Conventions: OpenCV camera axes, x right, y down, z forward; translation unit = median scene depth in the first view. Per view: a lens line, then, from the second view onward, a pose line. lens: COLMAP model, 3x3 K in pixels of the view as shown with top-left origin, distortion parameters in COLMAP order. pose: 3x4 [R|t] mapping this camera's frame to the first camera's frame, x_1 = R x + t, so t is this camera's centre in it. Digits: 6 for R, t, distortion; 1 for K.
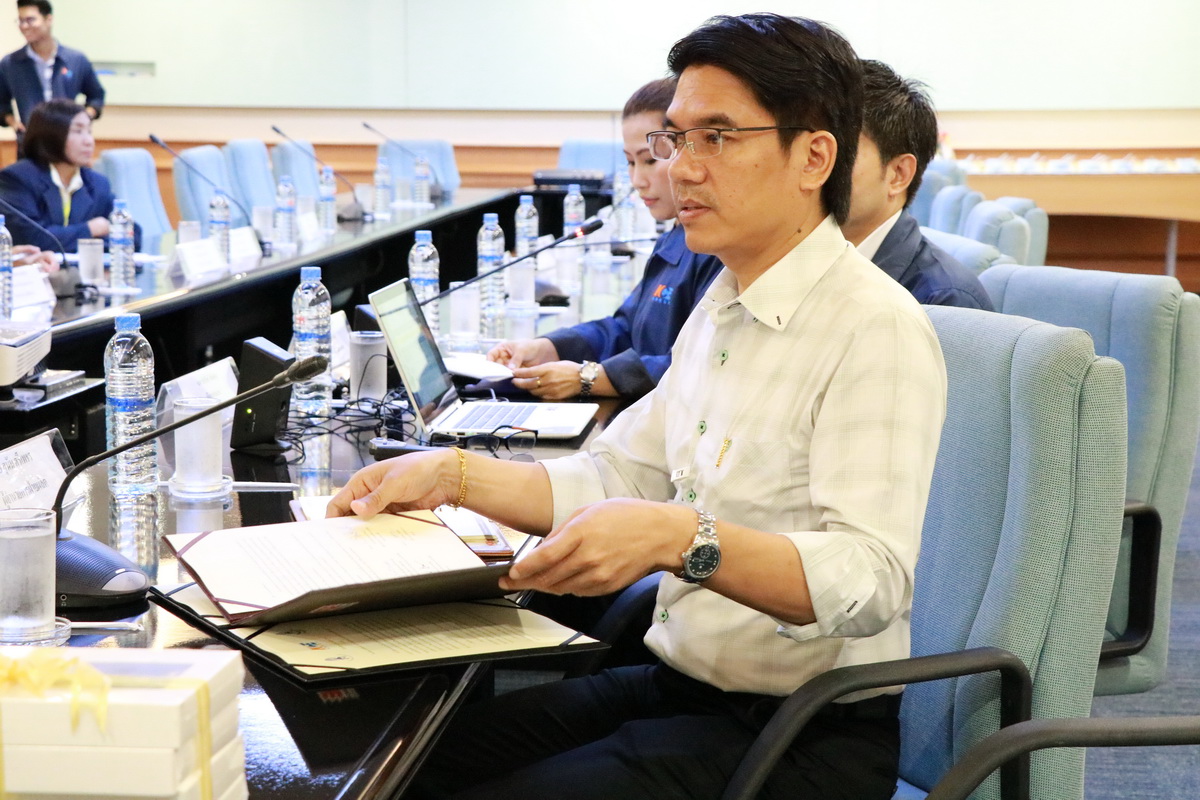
lens RADIAL K [[2384.7, 0, 600.0], [0, 2384.7, 400.0], [0, 0, 1]] dist [0.371122, 0.036626]
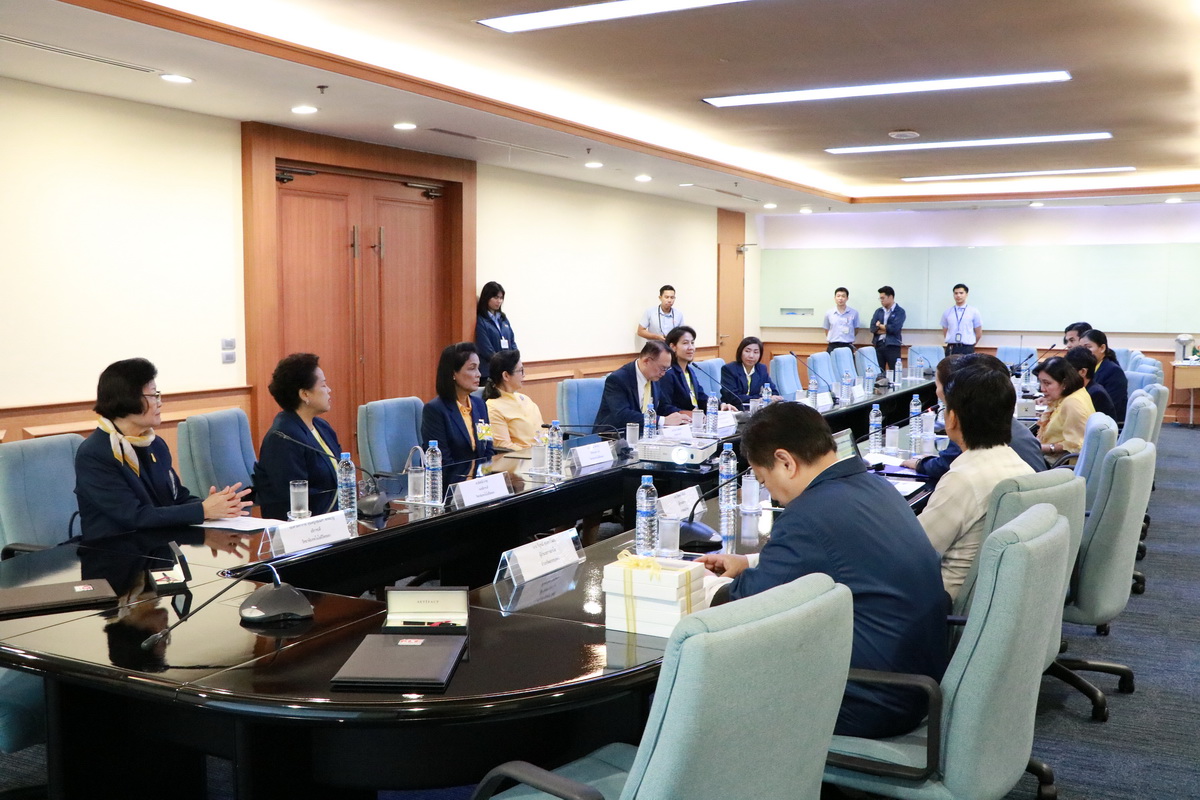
lens RADIAL K [[1171.7, 0, 600.0], [0, 1171.7, 400.0], [0, 0, 1]] dist [-0.027317, -0.014962]
pose [[0.928043, 0.029995, -0.371264, 0.104536], [-0.047317, 0.998171, -0.037633, -0.017654], [0.369456, 0.052492, 0.927764, -0.187942]]
